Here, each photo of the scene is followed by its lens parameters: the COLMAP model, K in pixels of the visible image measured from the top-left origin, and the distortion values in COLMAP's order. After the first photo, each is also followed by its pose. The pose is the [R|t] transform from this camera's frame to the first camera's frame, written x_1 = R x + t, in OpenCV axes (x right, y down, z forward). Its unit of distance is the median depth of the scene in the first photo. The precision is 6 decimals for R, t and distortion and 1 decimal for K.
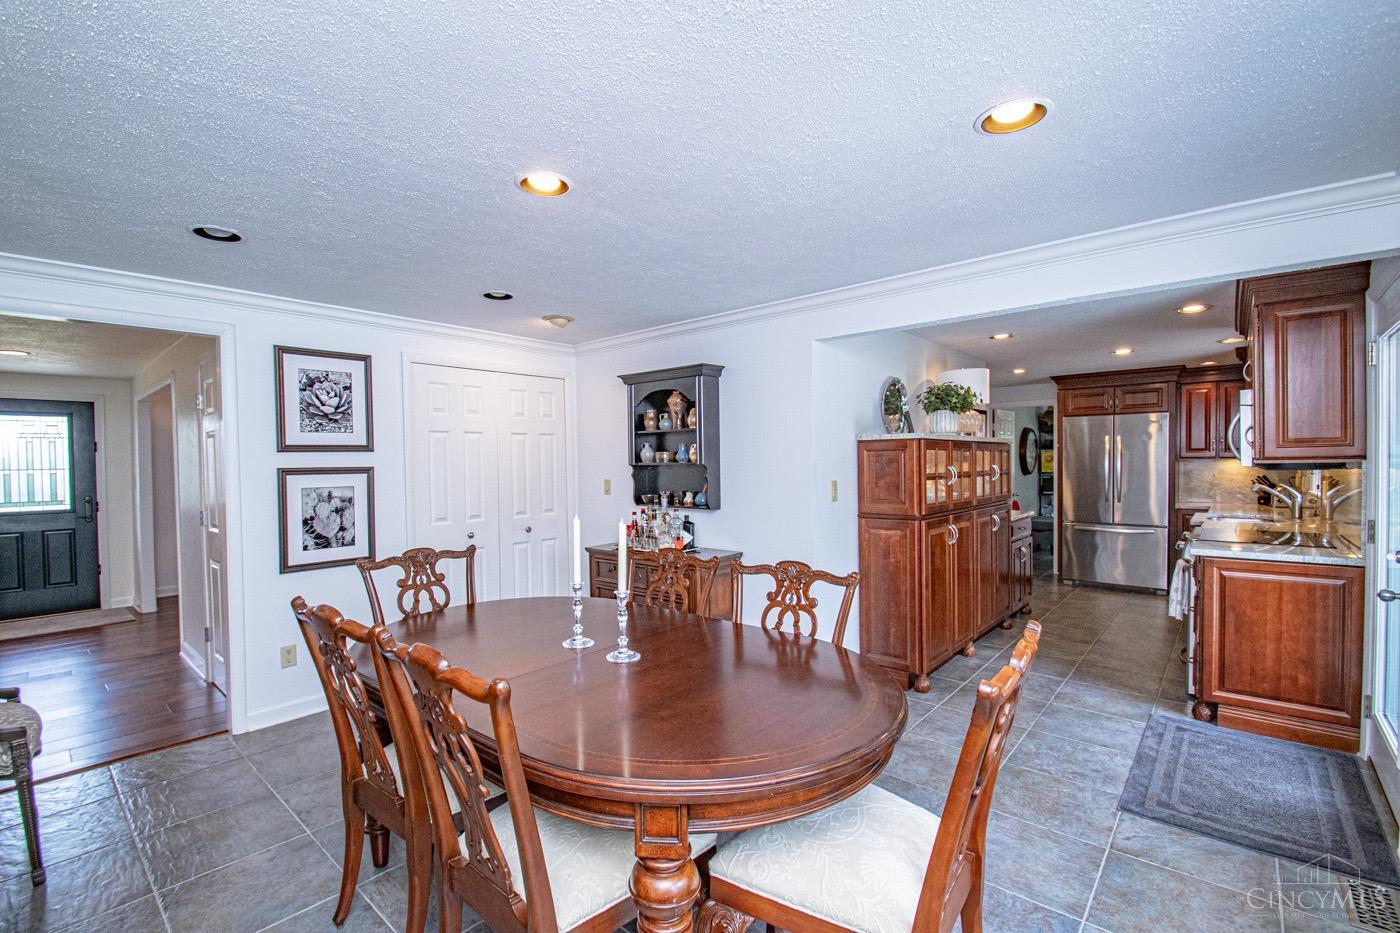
lens RADIAL K [[620.1, 0, 690.6], [0, 620.1, 467.9], [0, 0, 1]] dist [0.002429, -0.001671]
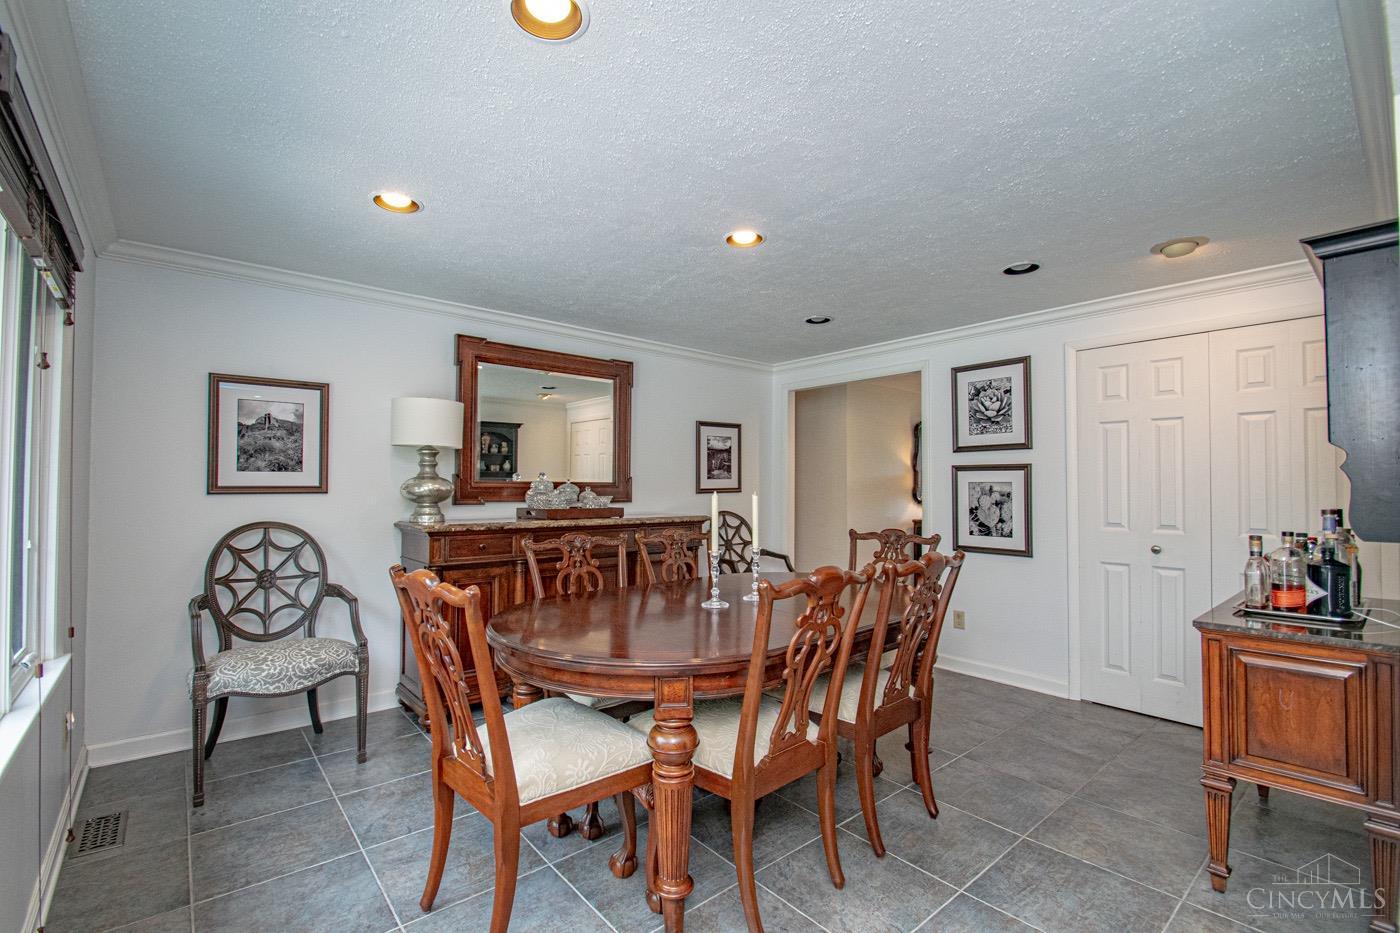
lens RADIAL K [[620.1, 0, 699.0], [0, 620.1, 471.9], [0, 0, 1]] dist [0.002429, -0.001671]
pose [[-0.138805, -0.010803, -0.990261, 0.611007], [-0.014010, 0.999862, -0.008944, 0.030087], [0.990221, 0.012632, -0.138937, 0.636491]]
